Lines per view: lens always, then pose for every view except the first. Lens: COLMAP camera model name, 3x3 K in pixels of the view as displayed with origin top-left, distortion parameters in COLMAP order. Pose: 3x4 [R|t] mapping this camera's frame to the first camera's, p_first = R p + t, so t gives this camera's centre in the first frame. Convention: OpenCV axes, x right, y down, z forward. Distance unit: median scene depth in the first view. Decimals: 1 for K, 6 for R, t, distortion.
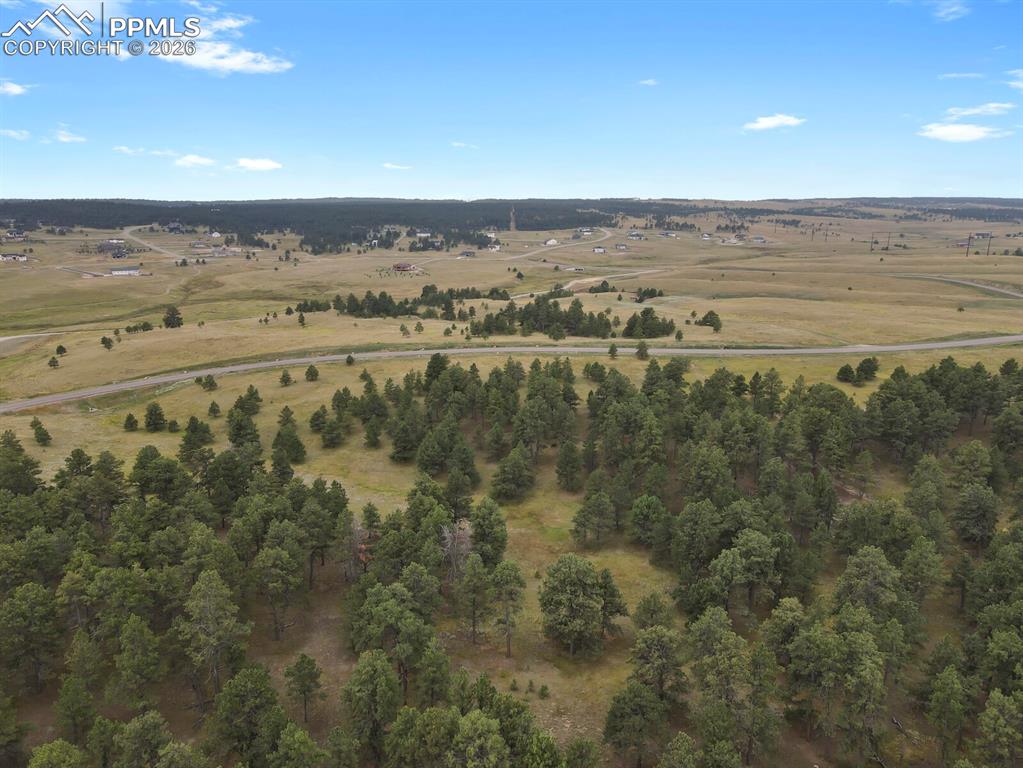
lens RADIAL K [[744.2, 0, 511.8], [0, 744.2, 385.0], [0, 0, 1]] dist [0.002444, 0.026340]
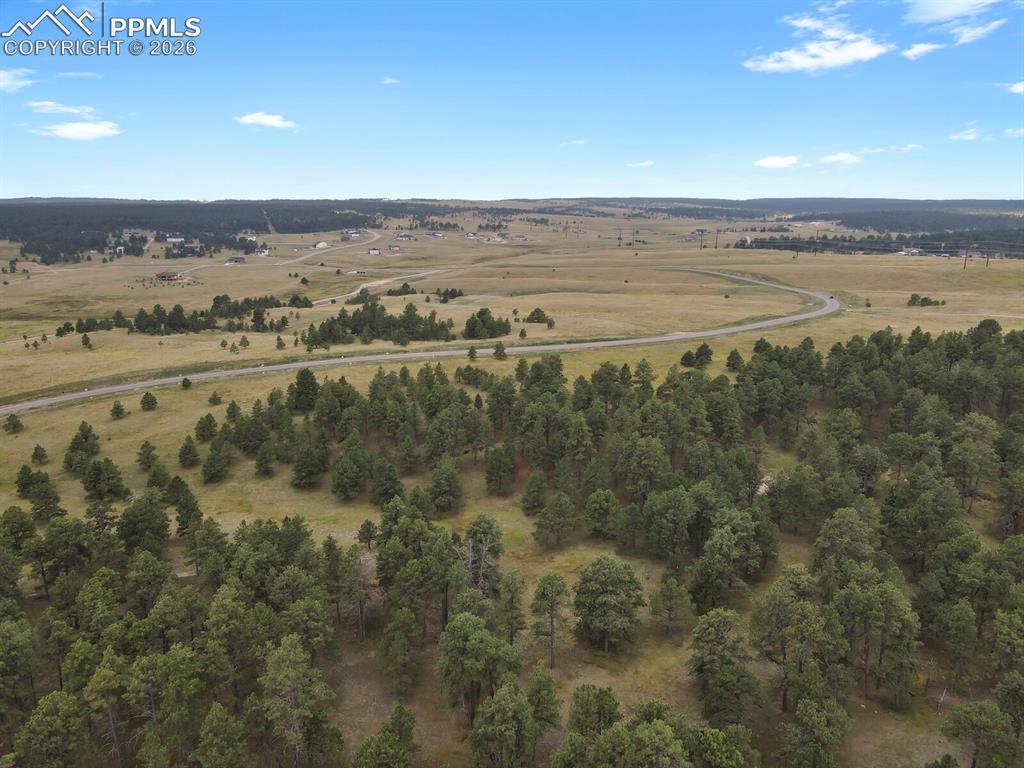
lens RADIAL K [[744.9, 0, 509.3], [0, 744.9, 385.7], [0, 0, 1]] dist [0.002444, 0.026340]
pose [[0.946403, -0.081801, 0.312458, -0.066684], [0.081635, 0.996569, 0.013635, -0.005538], [-0.312501, 0.012603, 0.949834, 0.013159]]
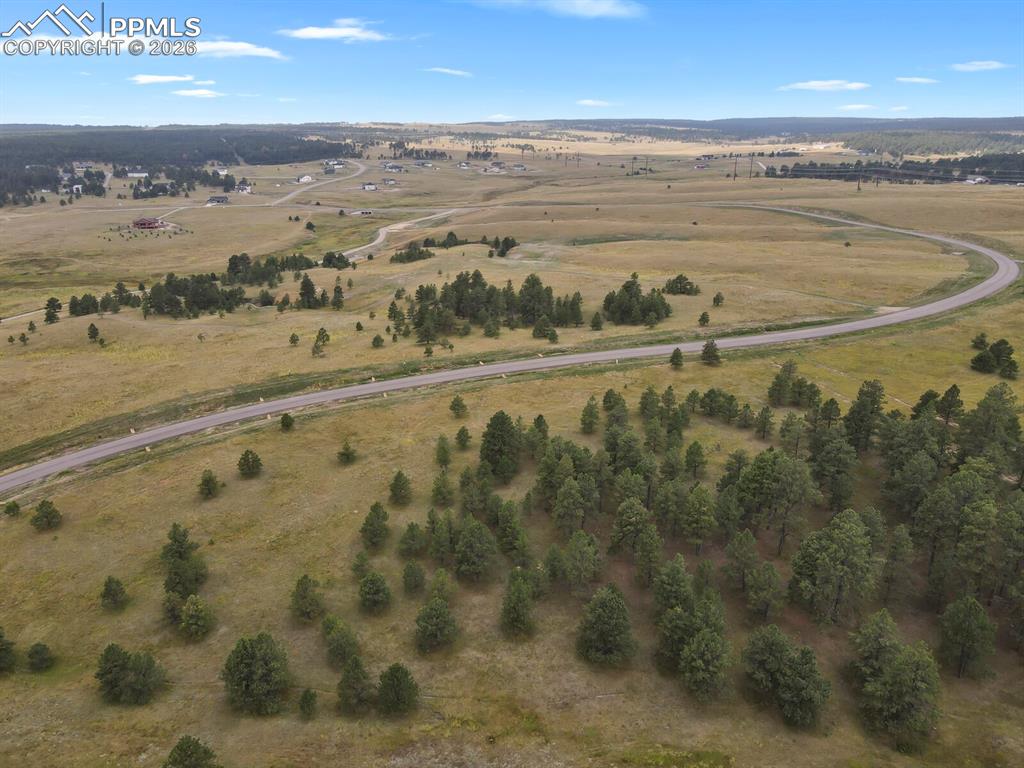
lens RADIAL K [[744.9, 0, 507.1], [0, 744.9, 393.1], [0, 0, 1]] dist [0.002444, 0.026340]
pose [[0.926662, -0.139130, 0.349201, -0.133365], [0.102313, 0.987262, 0.121843, -0.057391], [-0.361705, -0.077180, 0.929093, 0.191552]]
